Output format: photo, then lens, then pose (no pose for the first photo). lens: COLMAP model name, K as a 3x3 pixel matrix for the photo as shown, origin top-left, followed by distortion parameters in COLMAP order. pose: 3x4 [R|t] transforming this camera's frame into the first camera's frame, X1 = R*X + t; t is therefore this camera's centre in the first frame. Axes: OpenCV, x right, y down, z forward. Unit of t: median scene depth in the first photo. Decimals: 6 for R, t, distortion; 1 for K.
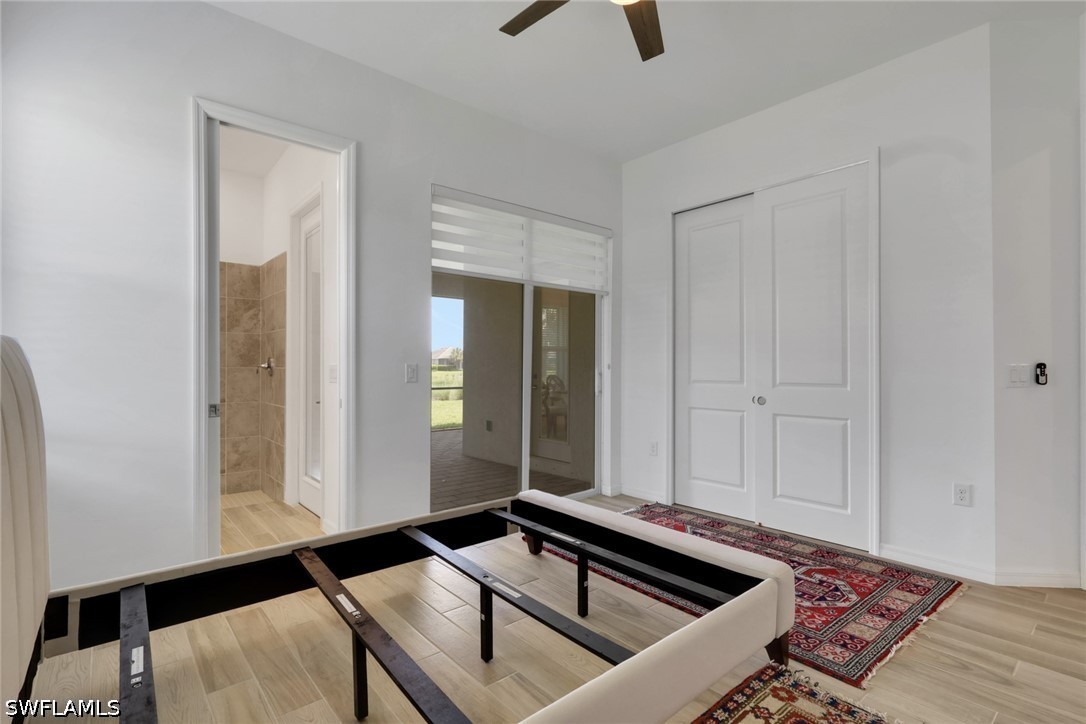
lens RADIAL K [[521.0, 0, 542.2], [0, 521.0, 362.4], [0, 0, 1]] dist [-0.001780, -0.000266]
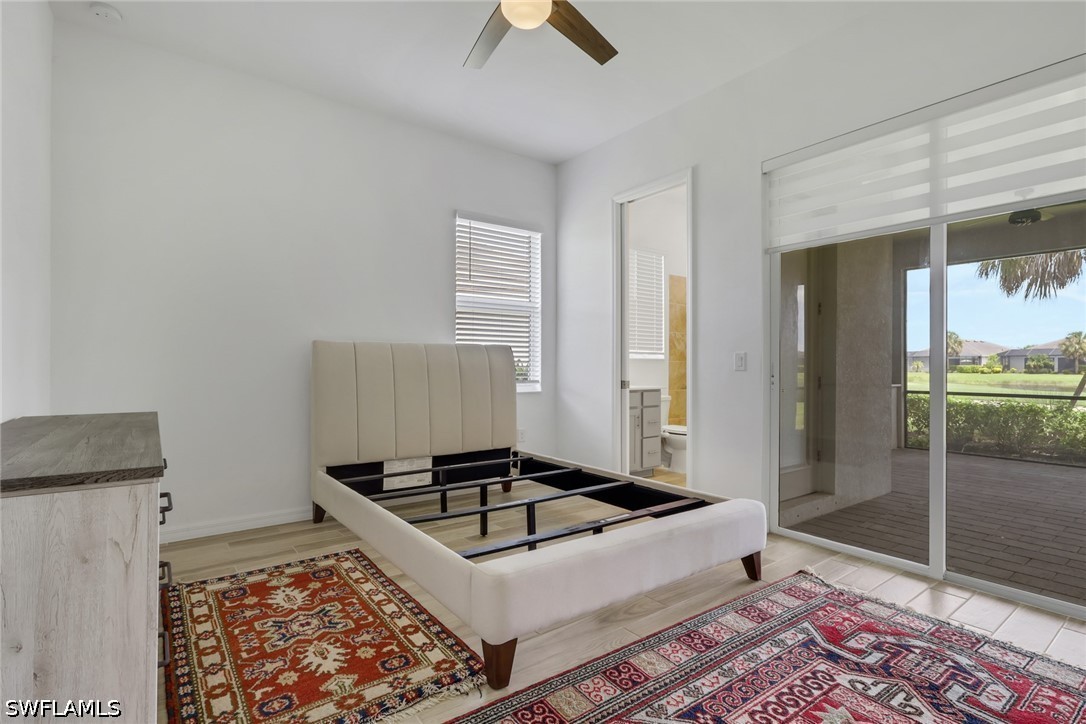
lens RADIAL K [[521.0, 0, 540.0], [0, 521.0, 369.3], [0, 0, 1]] dist [-0.001780, -0.000266]
pose [[-0.072329, 0.009227, -0.997338, 0.570548], [0.006969, 0.999937, 0.008746, 0.016836], [0.997357, -0.006318, -0.072388, 0.490824]]
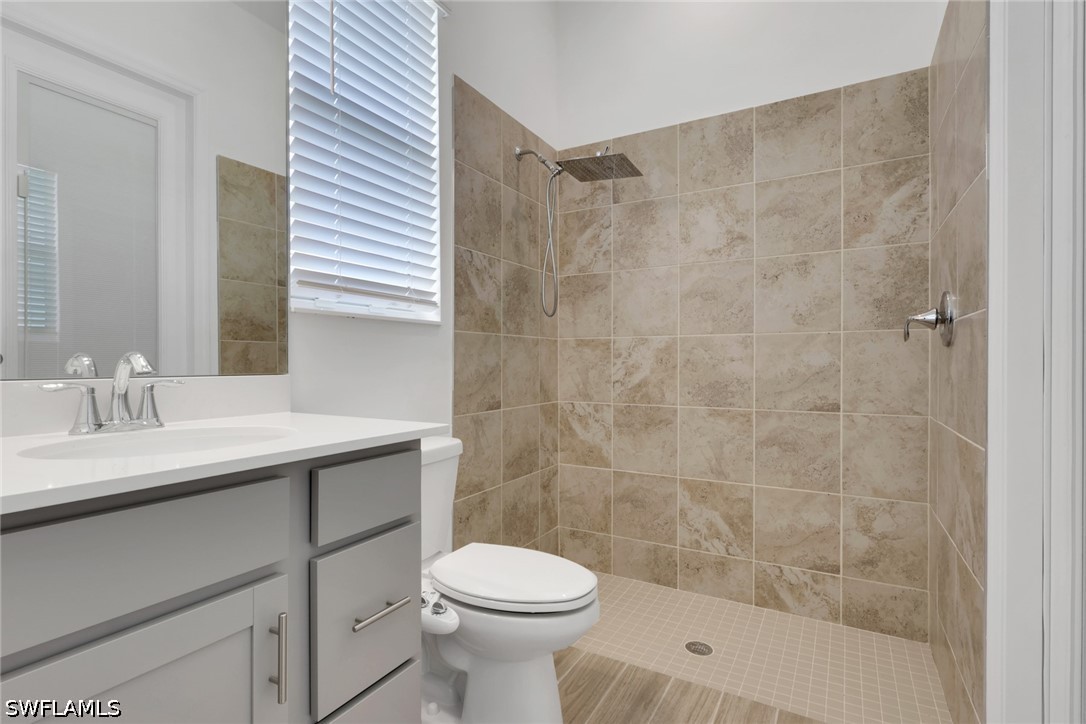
lens RADIAL K [[521.0, 0, 542.0], [0, 521.0, 364.2], [0, 0, 1]] dist [-0.001780, -0.000266]
pose [[0.333986, 0.003627, -0.942571, -0.289902], [0.007679, 0.999949, 0.006568, 0.033522], [0.942547, -0.009432, 0.333941, 0.637505]]
